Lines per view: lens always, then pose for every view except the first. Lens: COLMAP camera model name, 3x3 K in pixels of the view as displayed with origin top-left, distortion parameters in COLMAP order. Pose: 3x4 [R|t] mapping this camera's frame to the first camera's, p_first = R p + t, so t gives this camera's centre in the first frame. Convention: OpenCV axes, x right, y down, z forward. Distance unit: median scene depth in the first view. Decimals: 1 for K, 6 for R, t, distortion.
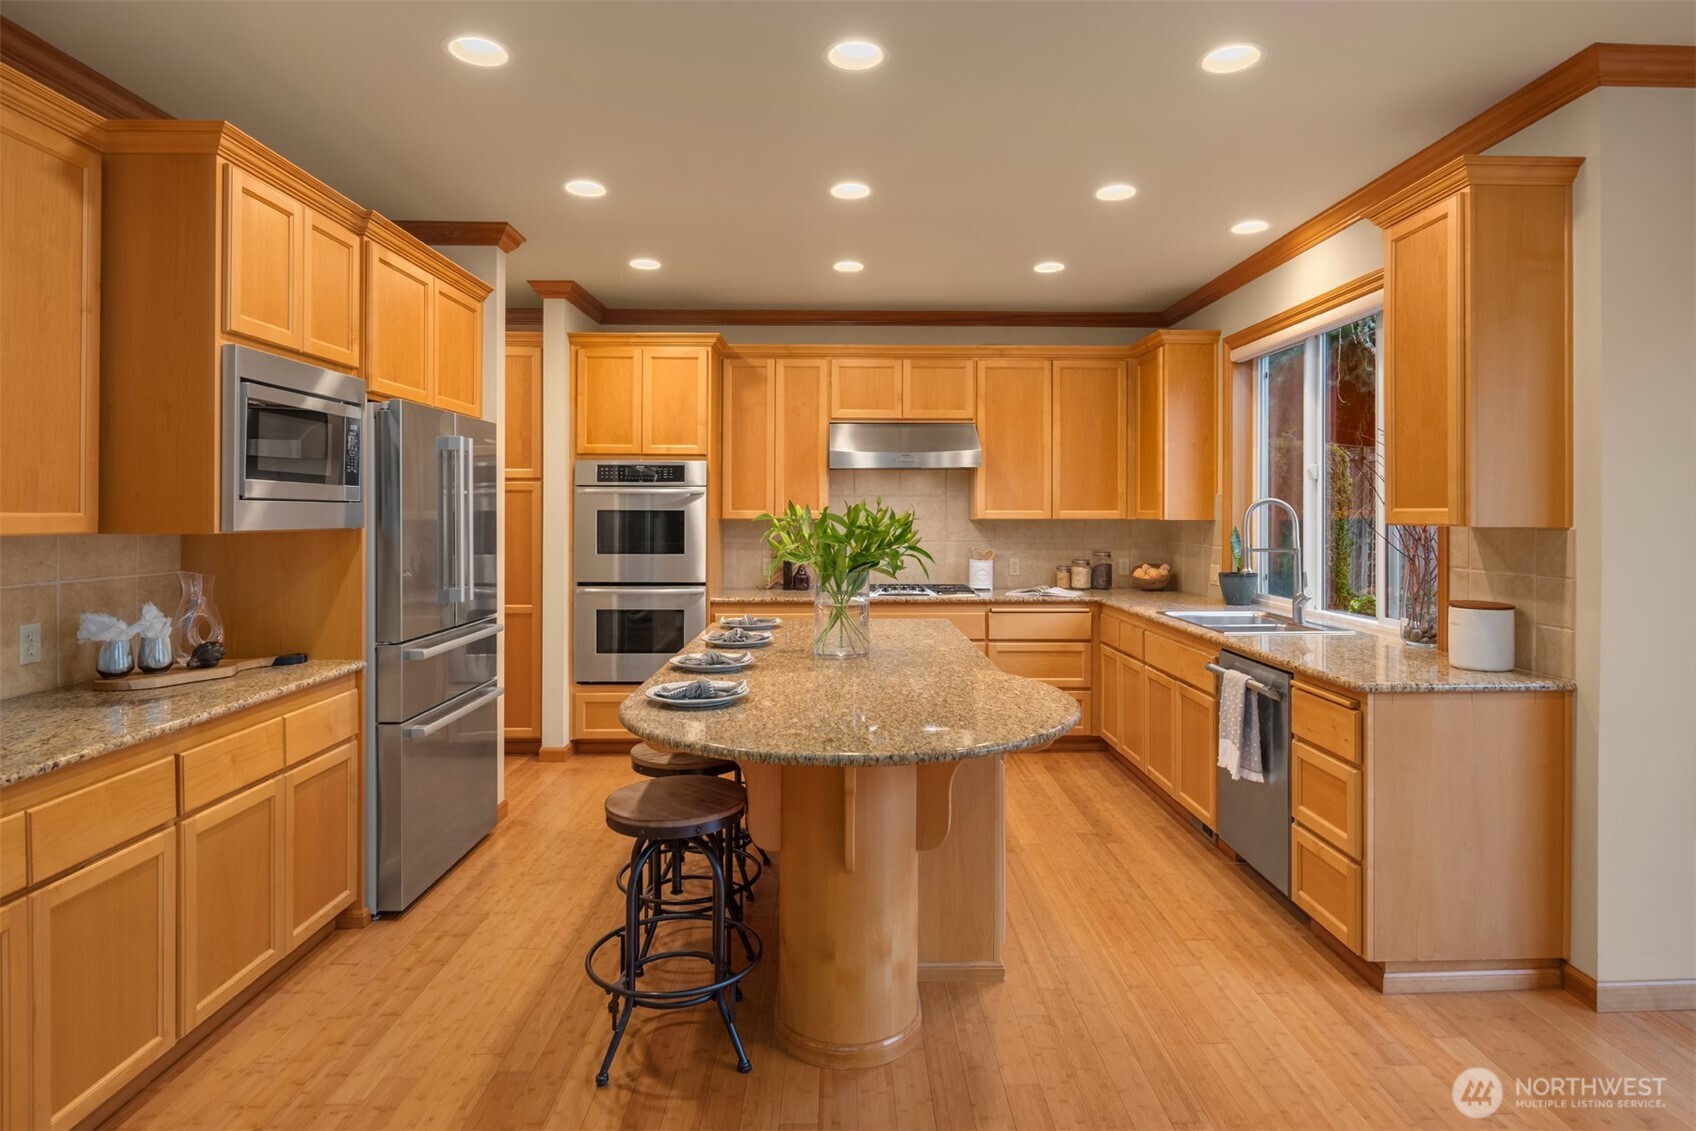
lens RADIAL K [[930.6, 0, 877.7], [0, 930.6, 513.7], [0, 0, 1]] dist [0.001800, -0.004250]
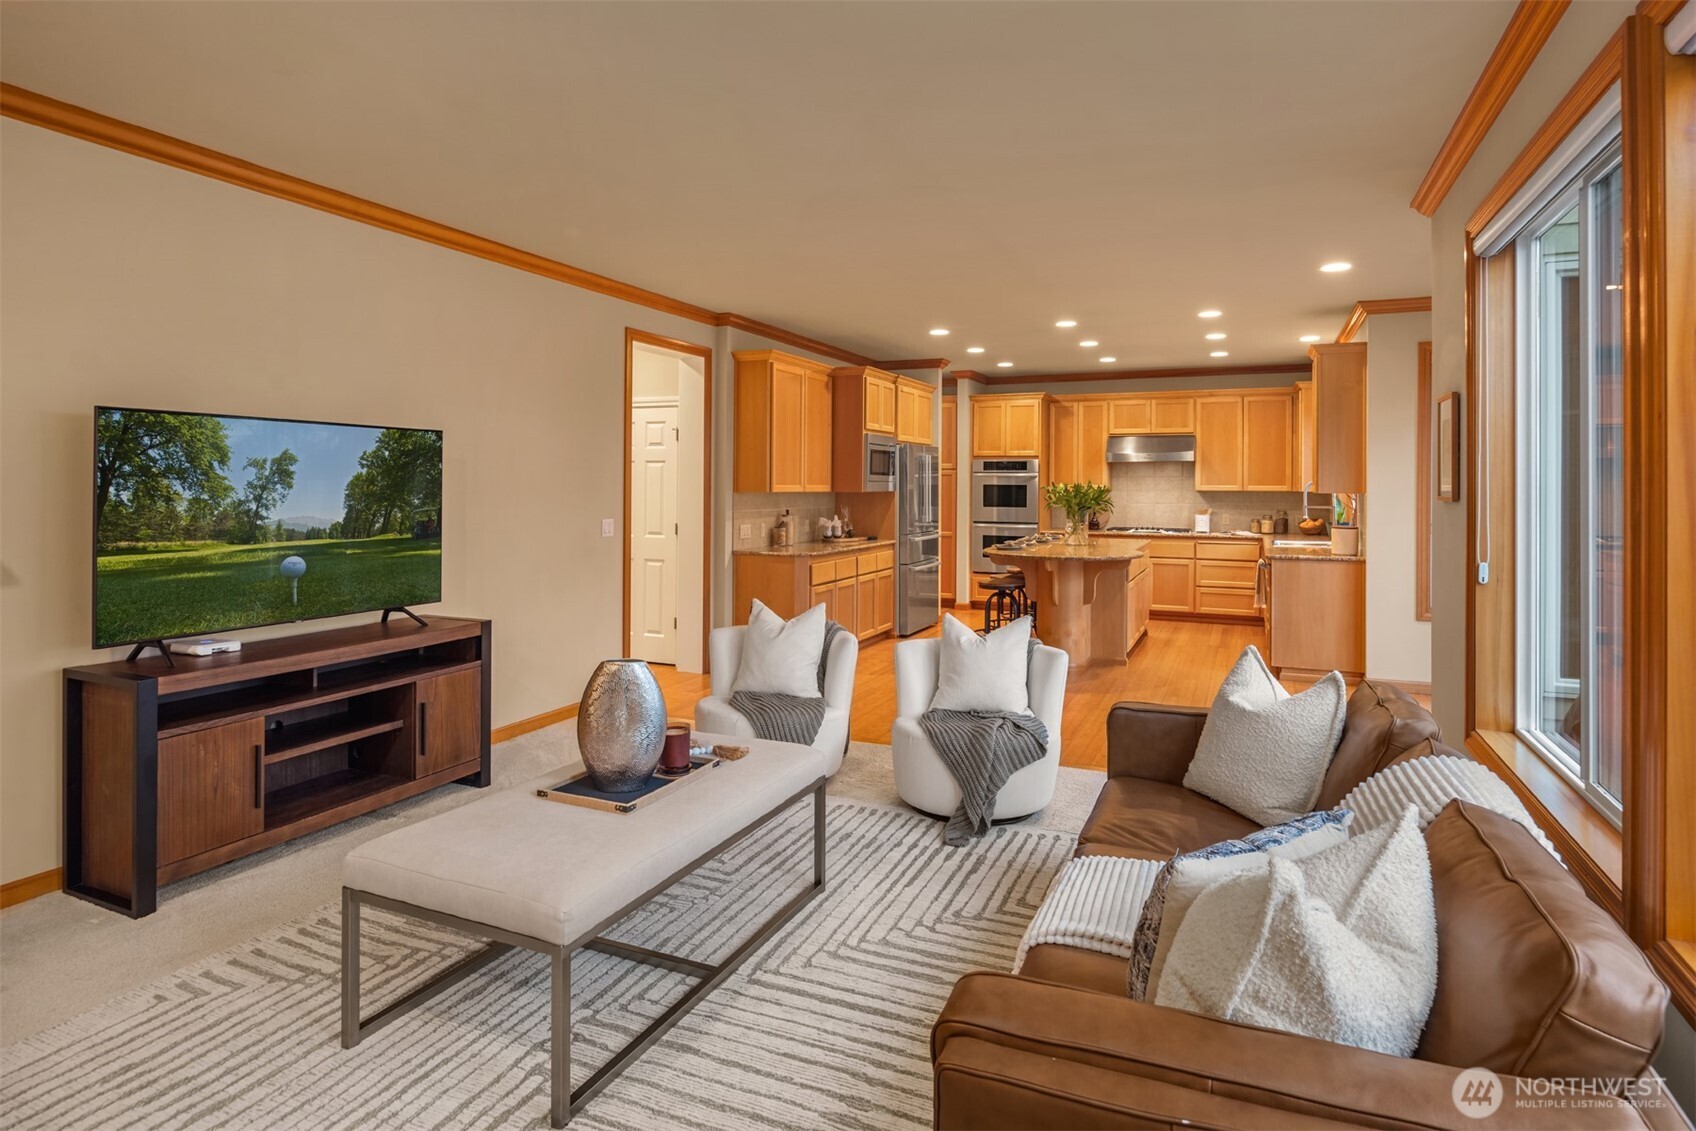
lens RADIAL K [[930.6, 0, 835.0], [0, 930.6, 474.9], [0, 0, 1]] dist [0.001800, -0.004250]
pose [[0.892062, -0.000797, -0.451913, 0.379712], [-0.004976, 0.999921, -0.011584, -0.000110], [0.451886, 0.012583, 0.891987, -1.105578]]
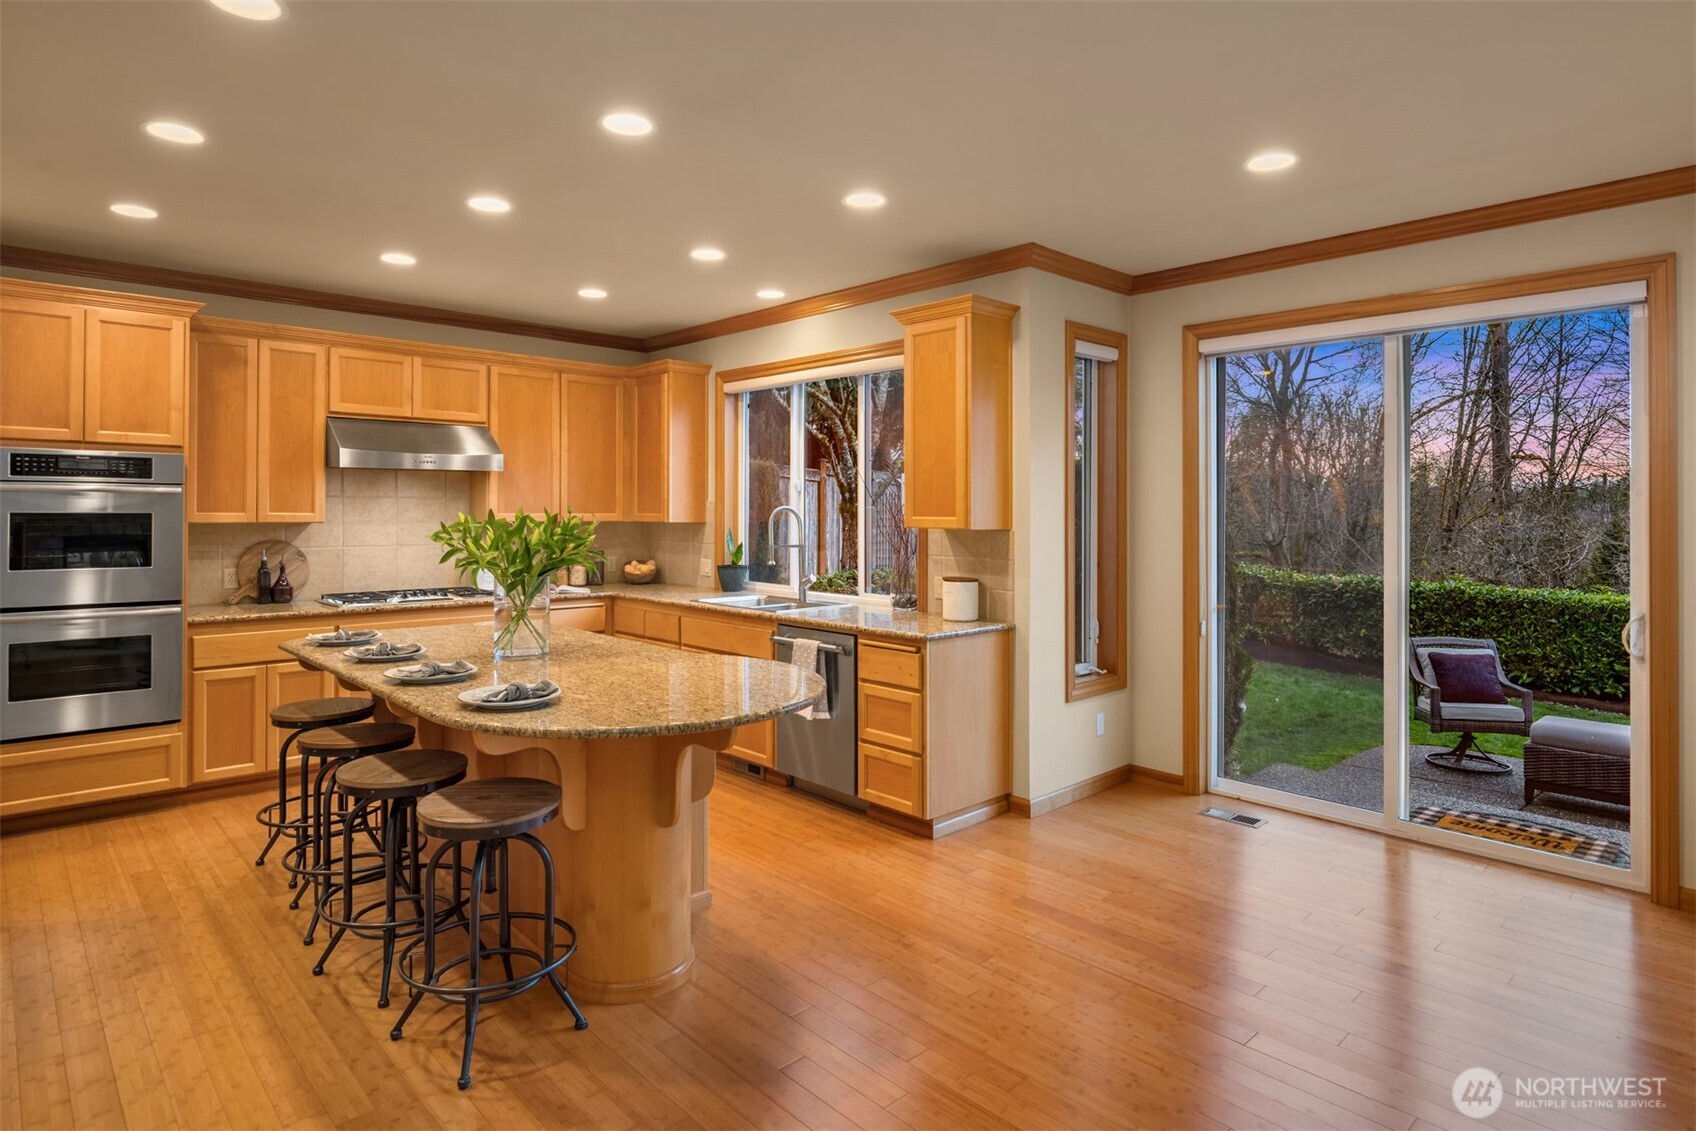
lens RADIAL K [[930.6, 0, 844.9], [0, 930.6, 502.8], [0, 0, 1]] dist [0.001800, -0.004250]
pose [[0.747241, 0.008956, 0.664492, -0.363654], [-0.004535, 0.999955, -0.008378, -0.010532], [-0.664537, 0.003247, 0.747248, -0.021420]]
